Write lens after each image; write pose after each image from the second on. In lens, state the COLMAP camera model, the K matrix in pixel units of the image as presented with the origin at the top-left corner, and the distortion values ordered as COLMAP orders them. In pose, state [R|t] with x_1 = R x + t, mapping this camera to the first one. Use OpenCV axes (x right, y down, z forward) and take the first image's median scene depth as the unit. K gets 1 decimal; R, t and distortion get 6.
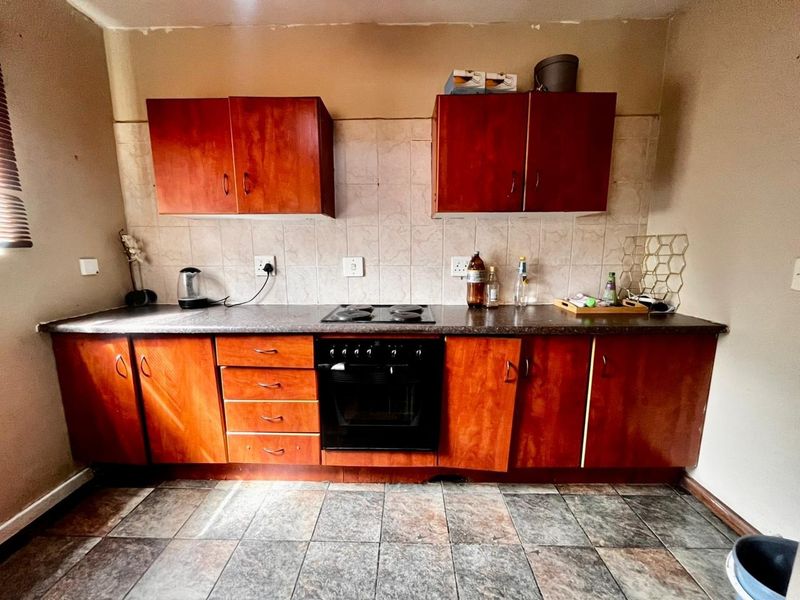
lens RADIAL K [[320.9, 0, 400.0], [0, 320.9, 300.0], [0, 0, 1]] dist [-0.002705, -0.000366]
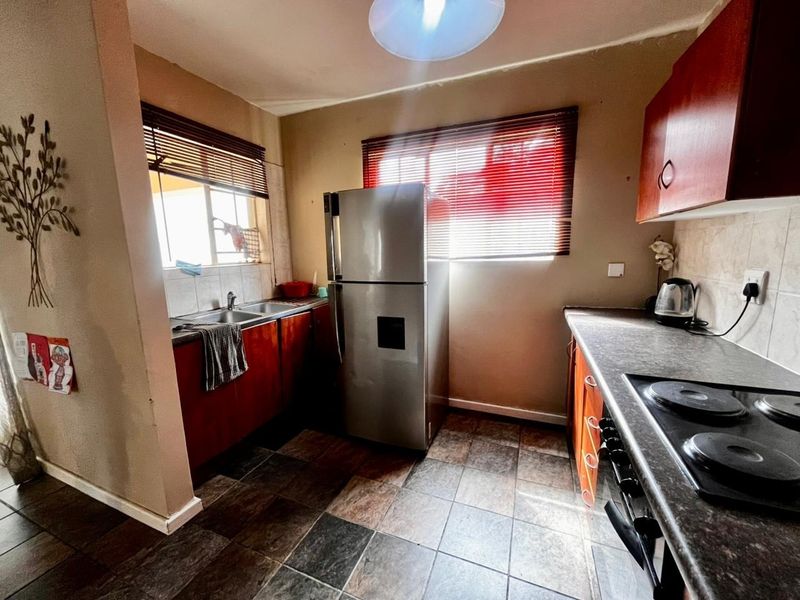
lens RADIAL K [[320.9, 0, 400.0], [0, 320.9, 300.0], [0, 0, 1]] dist [-0.002705, -0.000366]
pose [[-0.358171, 0.148724, -0.921735, 0.480894], [-0.126200, 0.970460, 0.205625, -0.150792], [0.925088, 0.189972, -0.328821, 0.720784]]
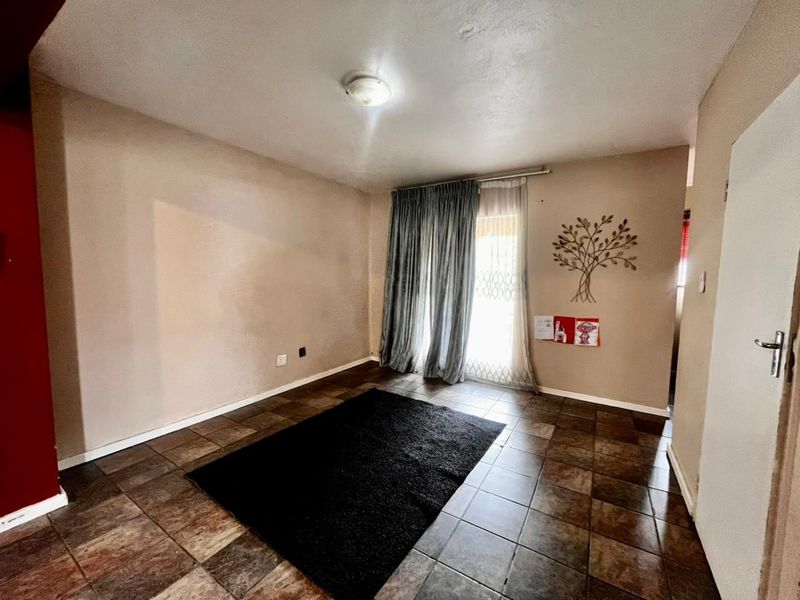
lens RADIAL K [[320.9, 0, 400.0], [0, 320.9, 300.0], [0, 0, 1]] dist [-0.002705, -0.000366]
pose [[-0.517206, 0.060743, -0.853703, 2.296657], [-0.143183, 0.977279, 0.156281, 0.043227], [0.843799, 0.203065, -0.496758, -0.588981]]
